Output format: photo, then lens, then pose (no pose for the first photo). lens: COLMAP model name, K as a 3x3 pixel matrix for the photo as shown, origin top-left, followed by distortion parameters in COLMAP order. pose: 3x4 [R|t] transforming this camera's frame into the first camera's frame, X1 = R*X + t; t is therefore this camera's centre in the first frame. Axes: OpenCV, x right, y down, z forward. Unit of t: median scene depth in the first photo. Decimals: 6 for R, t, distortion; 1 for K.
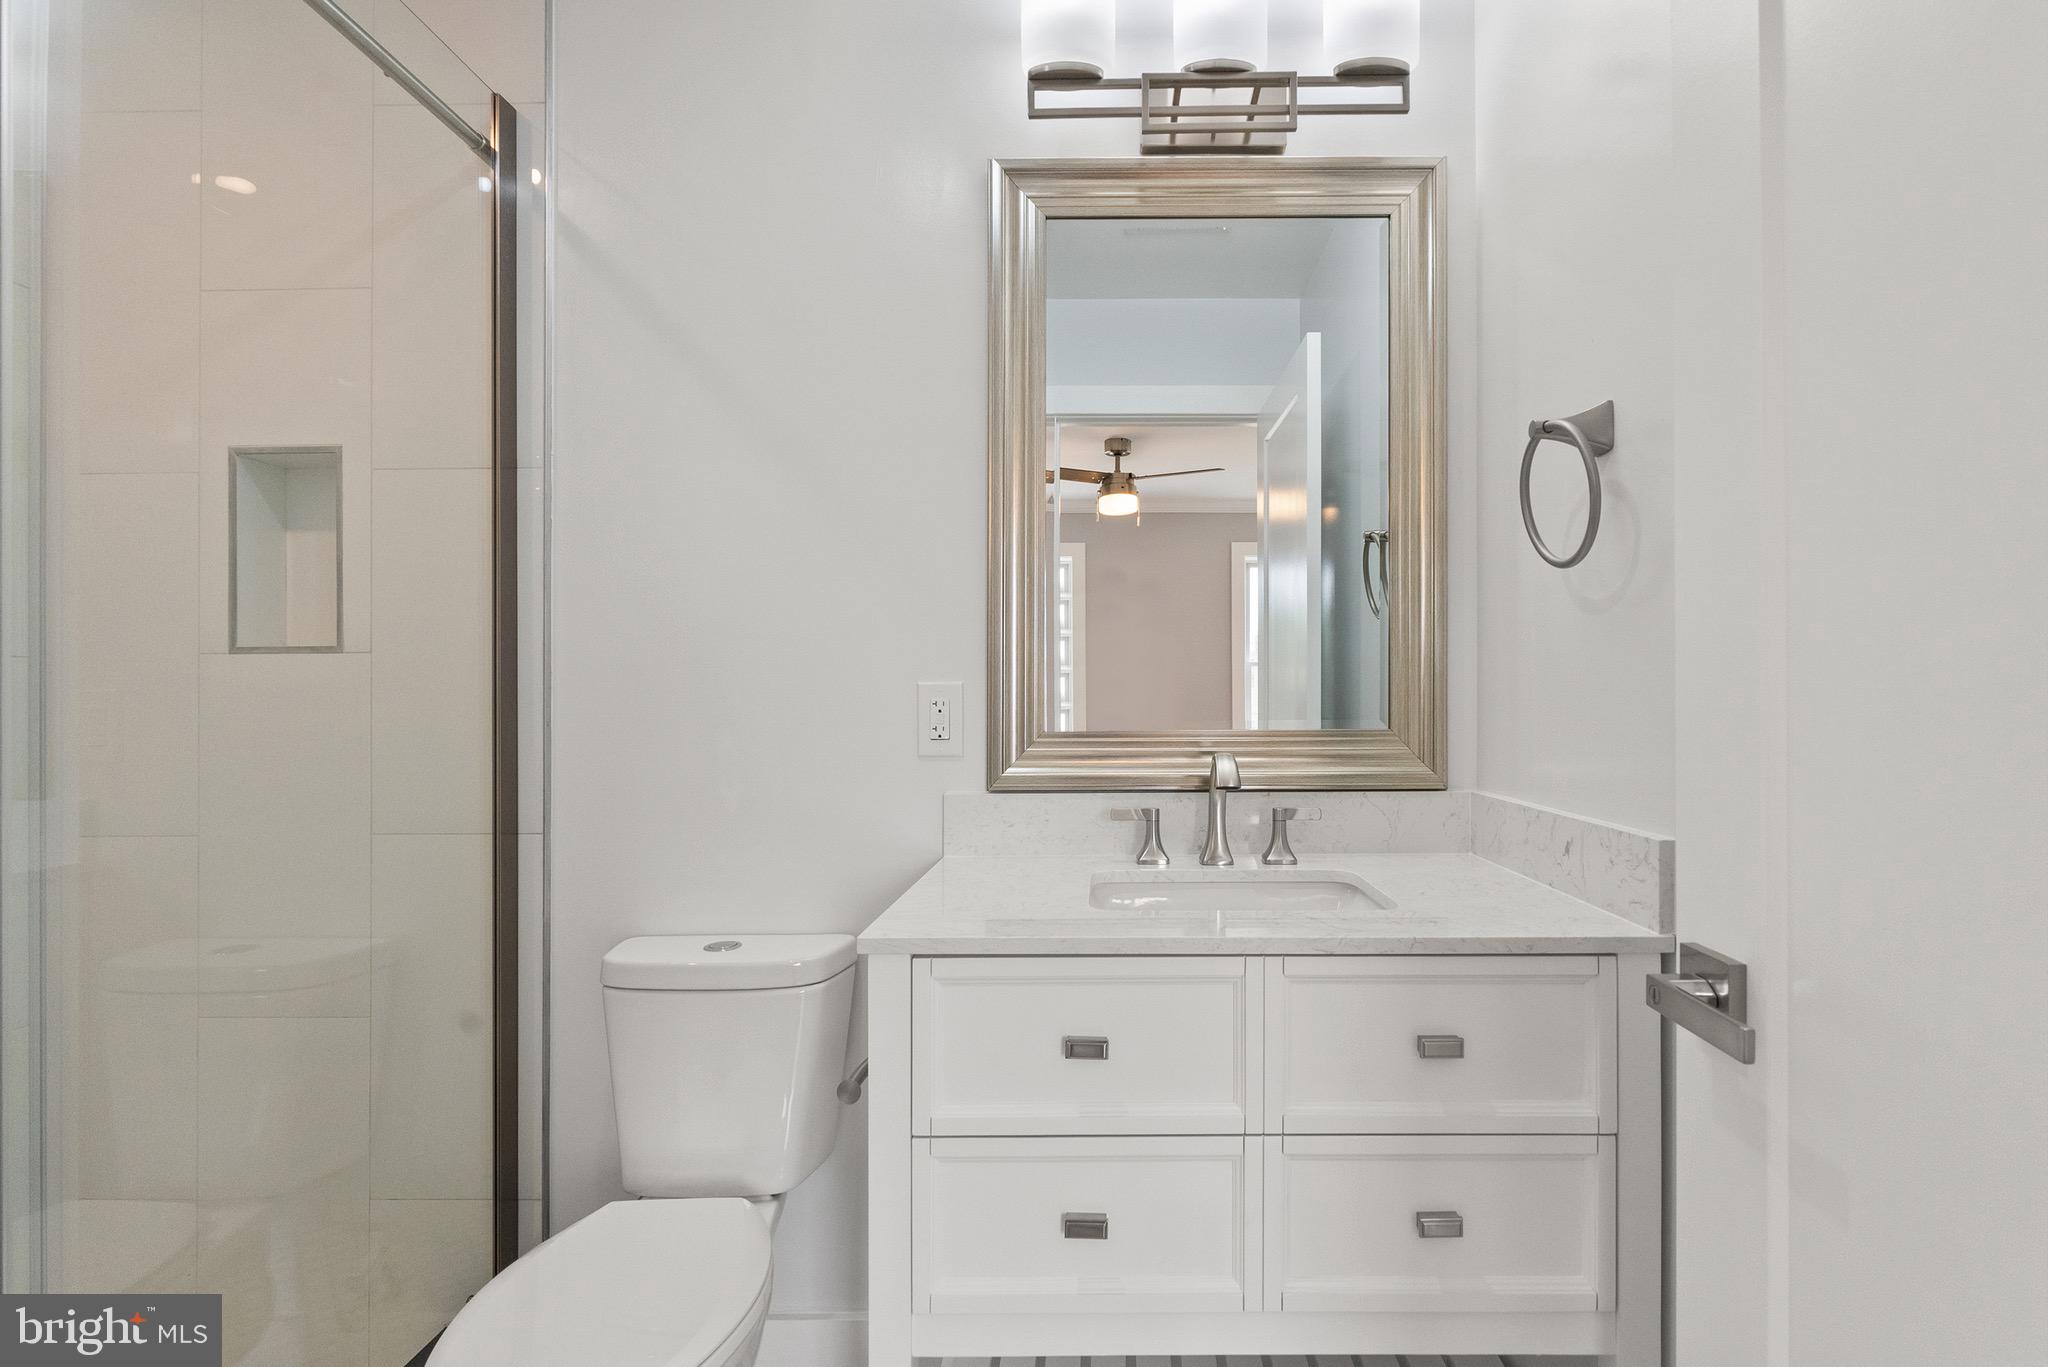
lens RADIAL K [[936.9, 0, 1122.9], [0, 936.9, 689.6], [0, 0, 1]] dist [0.000314, 0.000559]
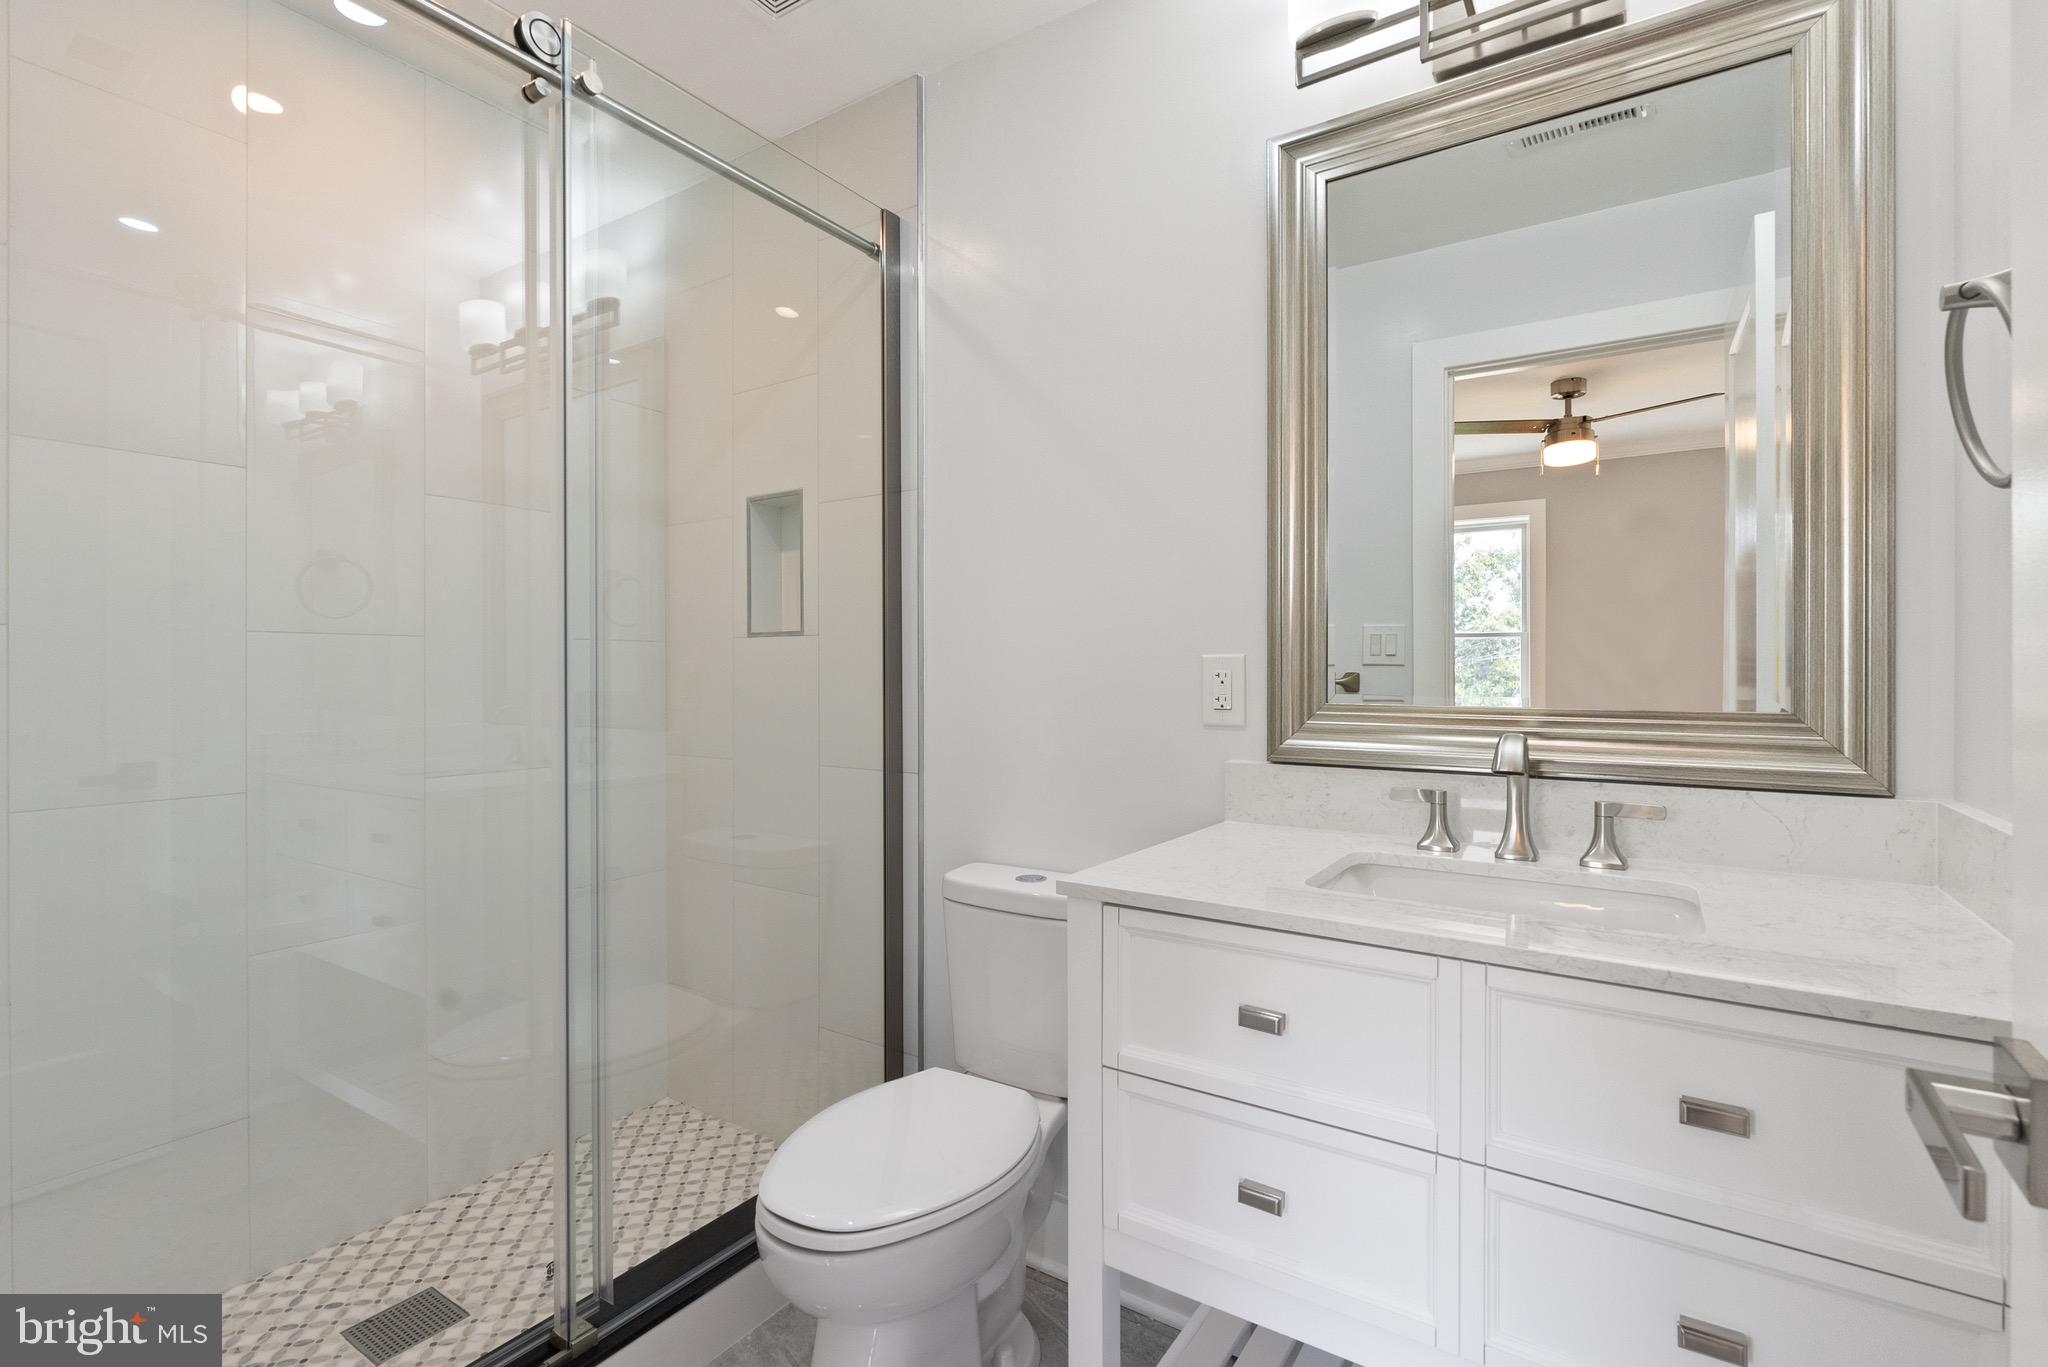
lens RADIAL K [[898.6, 0, 1028.5], [0, 898.6, 666.7], [0, 0, 1]] dist [0.000765, 0.000614]
pose [[0.844994, 0.003204, -0.534766, 0.170114], [0.000007, 0.999982, 0.006002, -0.000570], [0.534776, -0.005076, 0.844979, 0.036812]]
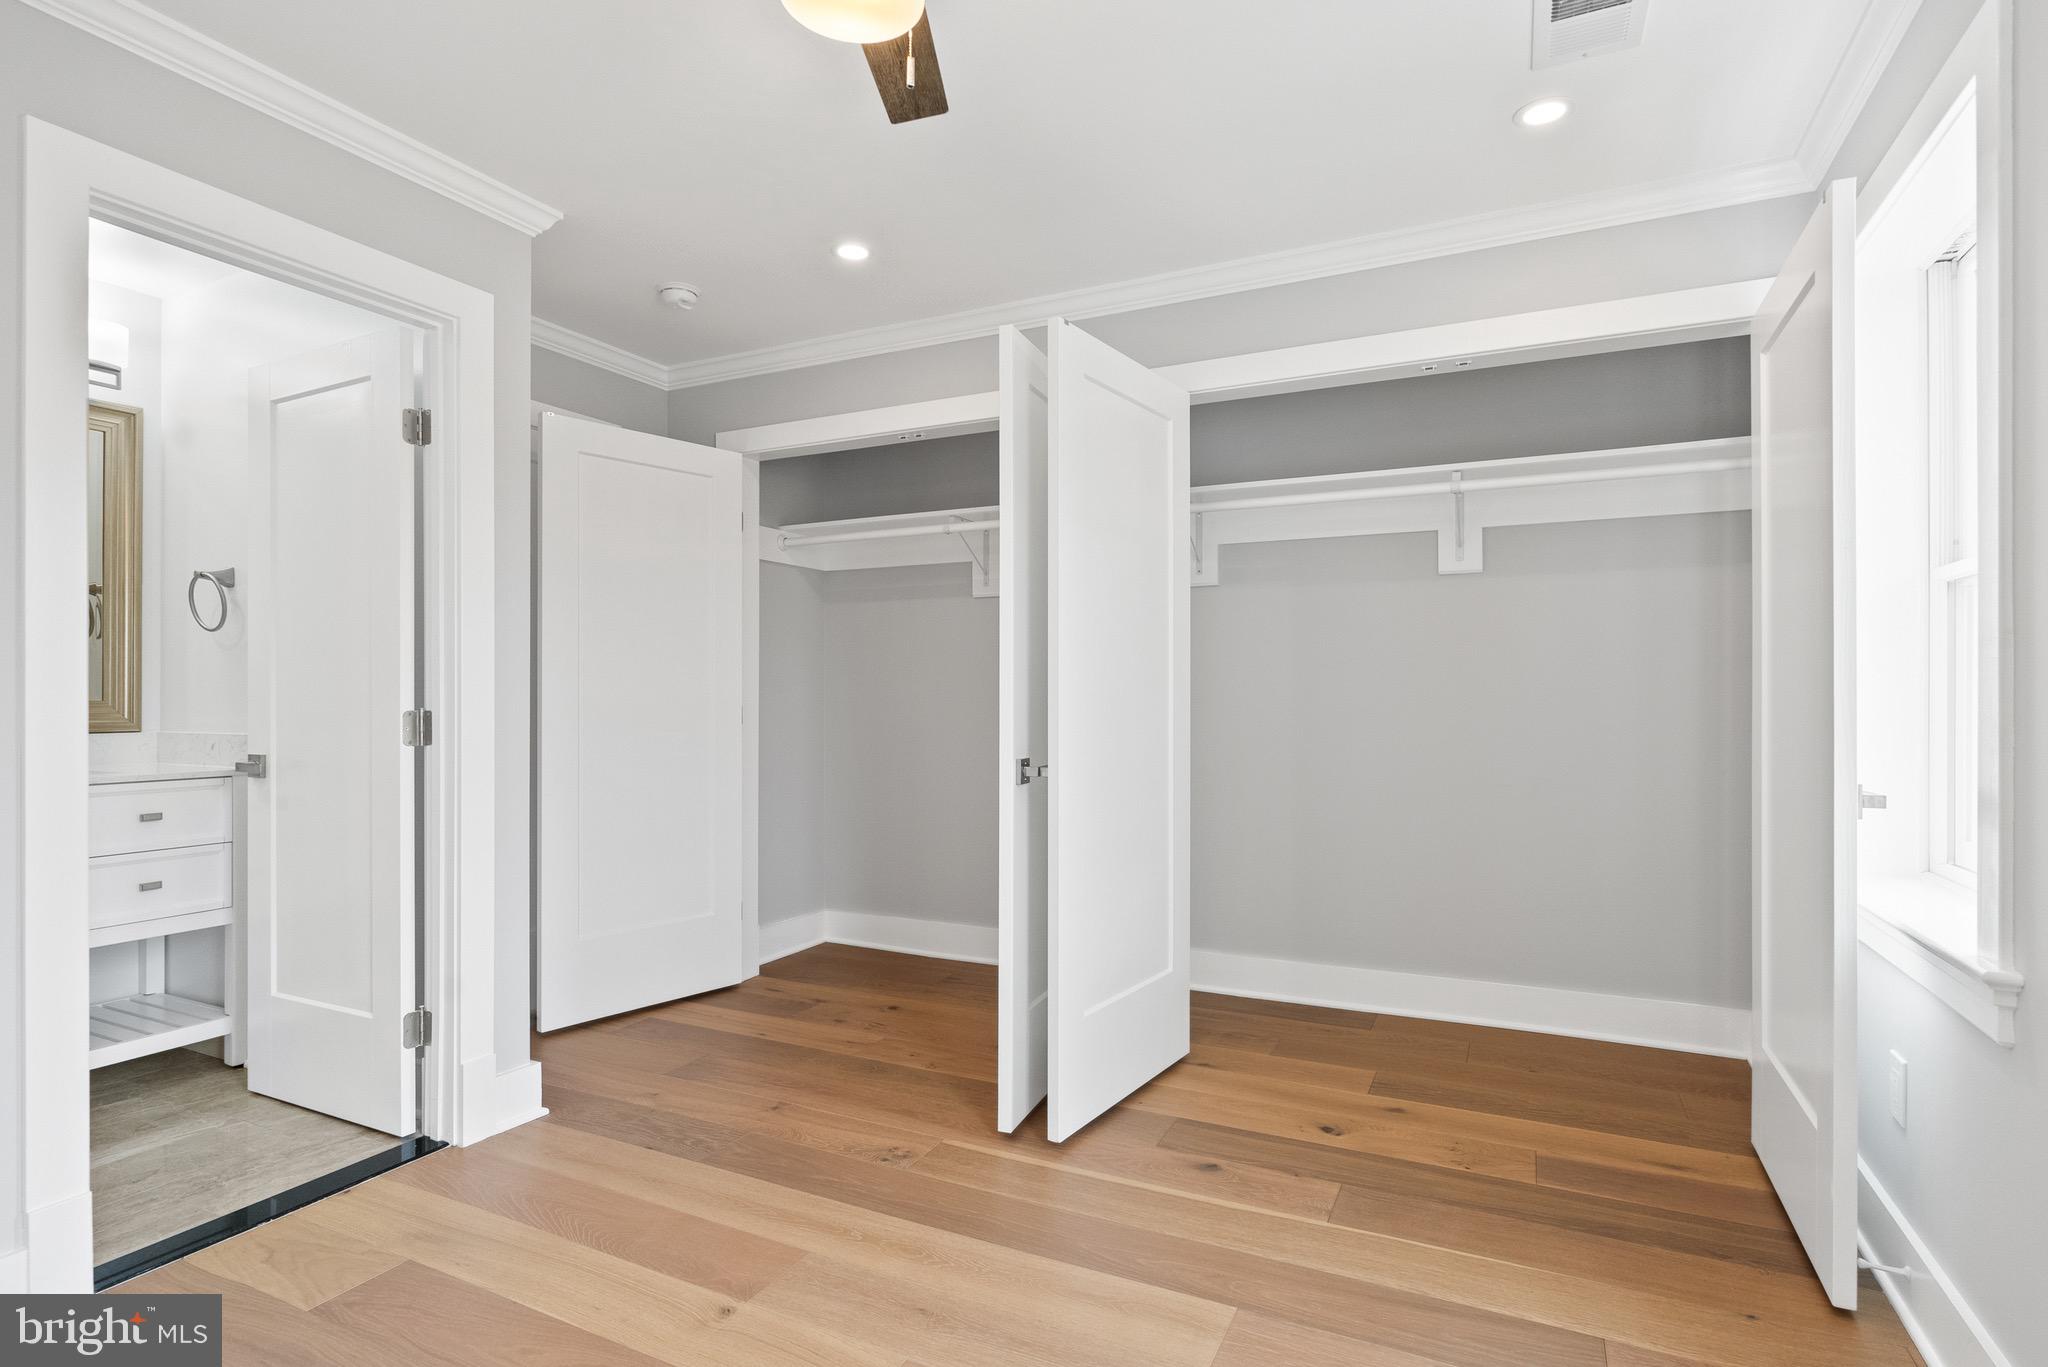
lens RADIAL K [[1013.7, 0, 1024.6], [0, 1013.7, 689.7], [0, 0, 1]] dist [-0.001836, -0.000329]
pose [[0.445618, 0.001405, 0.895222, -0.686949], [0.000390, 0.999998, -0.001764, 0.020128], [-0.895223, 0.001135, 0.445617, -1.508704]]
